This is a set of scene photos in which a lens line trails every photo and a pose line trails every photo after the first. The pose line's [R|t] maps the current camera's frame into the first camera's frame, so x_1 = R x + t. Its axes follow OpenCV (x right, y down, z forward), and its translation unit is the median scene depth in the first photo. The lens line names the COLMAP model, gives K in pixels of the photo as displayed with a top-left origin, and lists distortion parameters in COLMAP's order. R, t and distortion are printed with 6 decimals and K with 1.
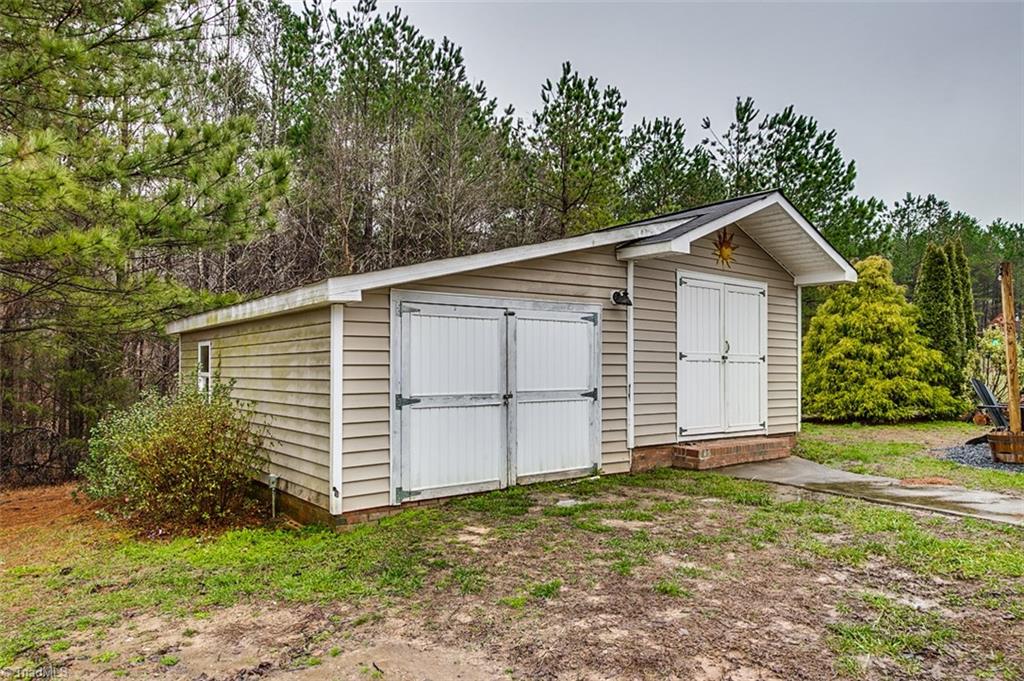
lens RADIAL K [[682.4, 0, 519.4], [0, 682.4, 364.7], [0, 0, 1]] dist [-0.011034, 0.001556]
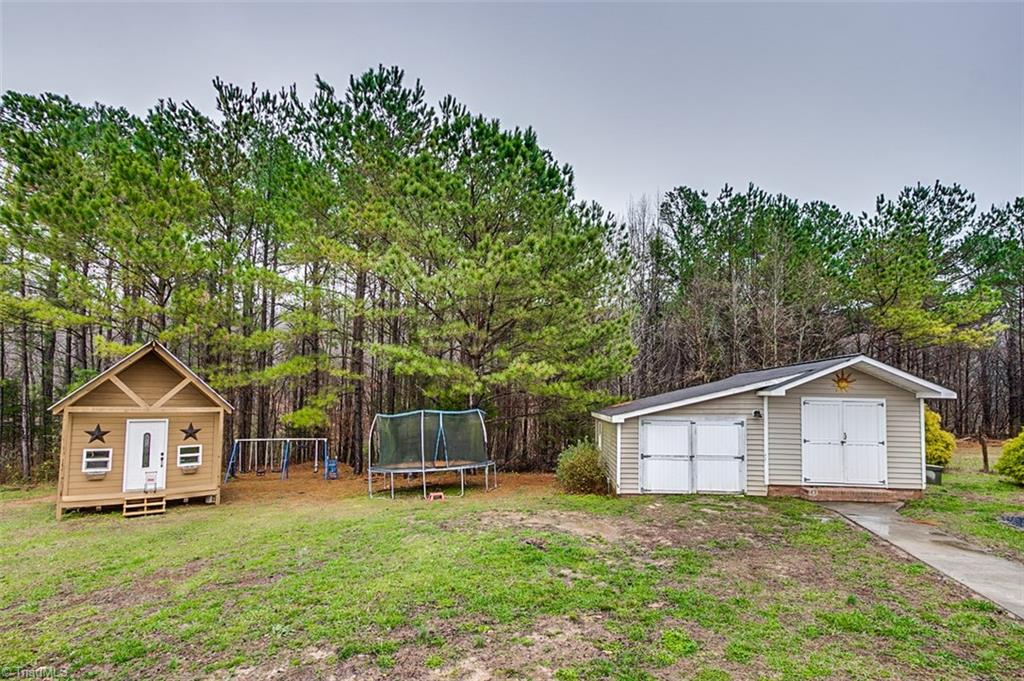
lens RADIAL K [[490.9, 0, 516.0], [0, 490.9, 374.8], [0, 0, 1]] dist [-0.007470, -0.000395]
pose [[0.747049, -0.023649, -0.664348, 0.556911], [-0.010819, 0.998802, -0.047720, -0.127003], [0.664681, 0.042837, 0.745898, -0.610105]]
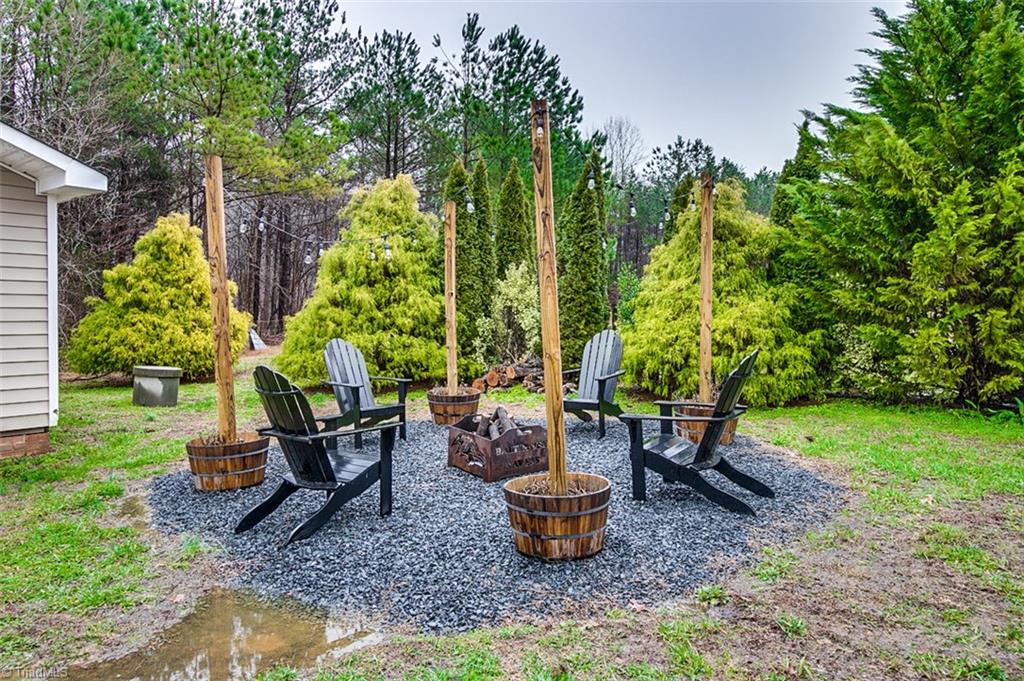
lens RADIAL K [[682.4, 0, 515.1], [0, 682.4, 336.9], [0, 0, 1]] dist [-0.011034, 0.001556]
pose [[0.974966, -0.008352, 0.222197, 0.831682], [-0.002931, 0.998725, 0.050398, -0.022203], [-0.222335, -0.049787, 0.973698, 0.347263]]
